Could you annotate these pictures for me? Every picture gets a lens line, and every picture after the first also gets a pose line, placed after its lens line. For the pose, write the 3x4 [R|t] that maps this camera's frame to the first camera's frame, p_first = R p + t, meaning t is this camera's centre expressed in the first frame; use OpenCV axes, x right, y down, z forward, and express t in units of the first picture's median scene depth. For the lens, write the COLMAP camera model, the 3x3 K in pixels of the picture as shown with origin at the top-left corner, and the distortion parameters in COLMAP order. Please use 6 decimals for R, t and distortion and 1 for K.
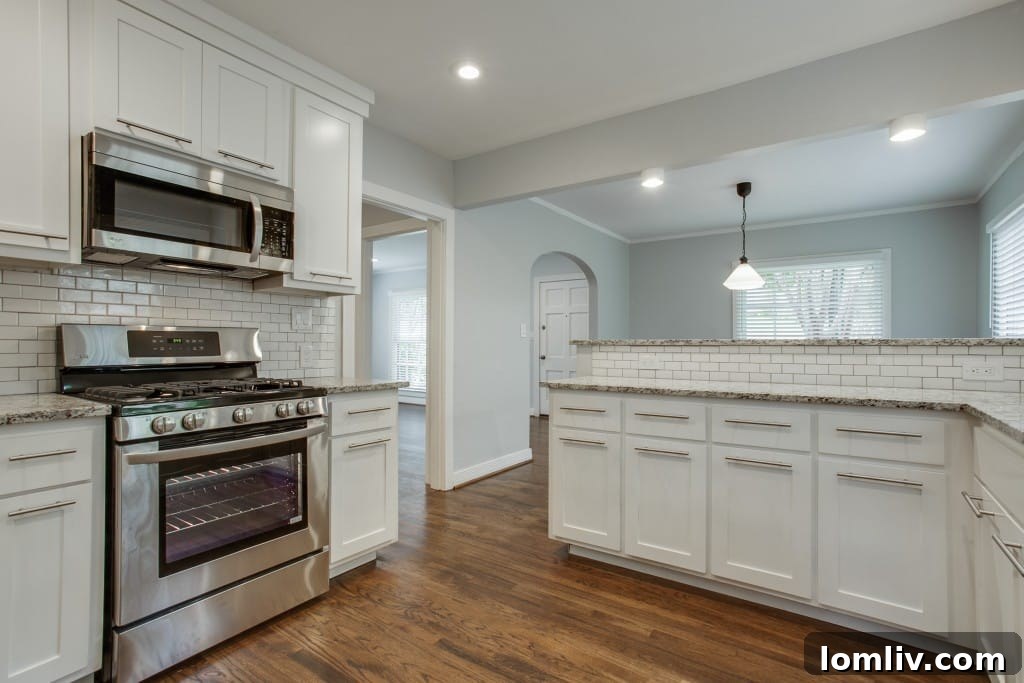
lens RADIAL K [[500.6, 0, 511.5], [0, 500.6, 336.9], [0, 0, 1]] dist [-0.015642, 0.007485]
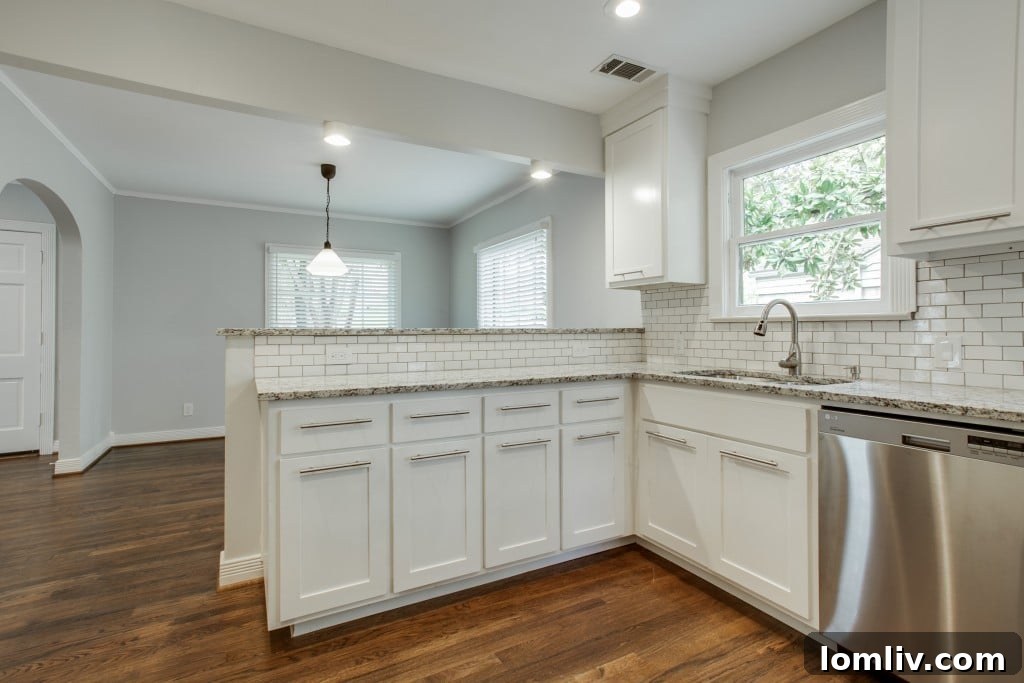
lens RADIAL K [[500.6, 0, 521.3], [0, 500.6, 315.4], [0, 0, 1]] dist [-0.015642, 0.007485]
pose [[0.428342, 0.028259, 0.903175, -0.428234], [-0.008611, 0.999593, -0.027193, 0.005391], [-0.903576, 0.003871, 0.428411, 0.473142]]
